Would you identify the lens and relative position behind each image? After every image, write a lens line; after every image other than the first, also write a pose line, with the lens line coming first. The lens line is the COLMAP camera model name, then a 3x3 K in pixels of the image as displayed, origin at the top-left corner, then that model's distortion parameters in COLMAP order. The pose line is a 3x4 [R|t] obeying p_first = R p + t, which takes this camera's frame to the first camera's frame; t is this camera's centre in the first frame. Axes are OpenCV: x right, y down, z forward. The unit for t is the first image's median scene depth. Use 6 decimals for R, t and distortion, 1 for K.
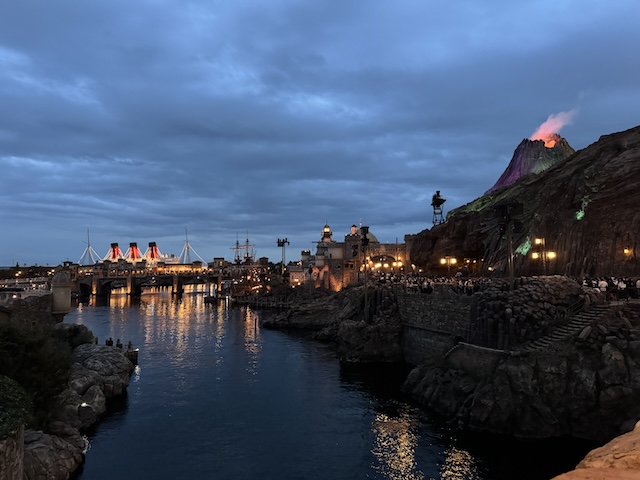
lens RADIAL K [[436.1, 0, 320.8], [0, 436.1, 240.0], [0, 0, 1]] dist [0.051517, -0.042887]
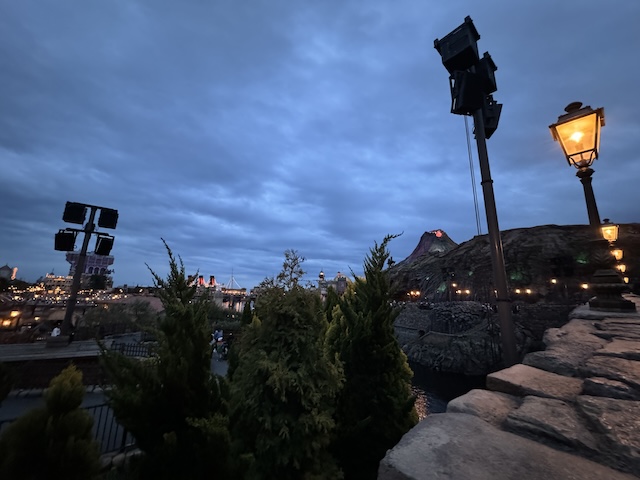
lens RADIAL K [[256.7, 0, 303.1], [0, 256.7, 237.5], [0, 0, 1]] dist [0.001972, 0.000240]
pose [[0.998059, 0.050688, 0.036182, -0.263751], [-0.044224, 0.985914, -0.161301, 0.008318], [-0.043848, 0.159388, 0.986242, -0.200546]]
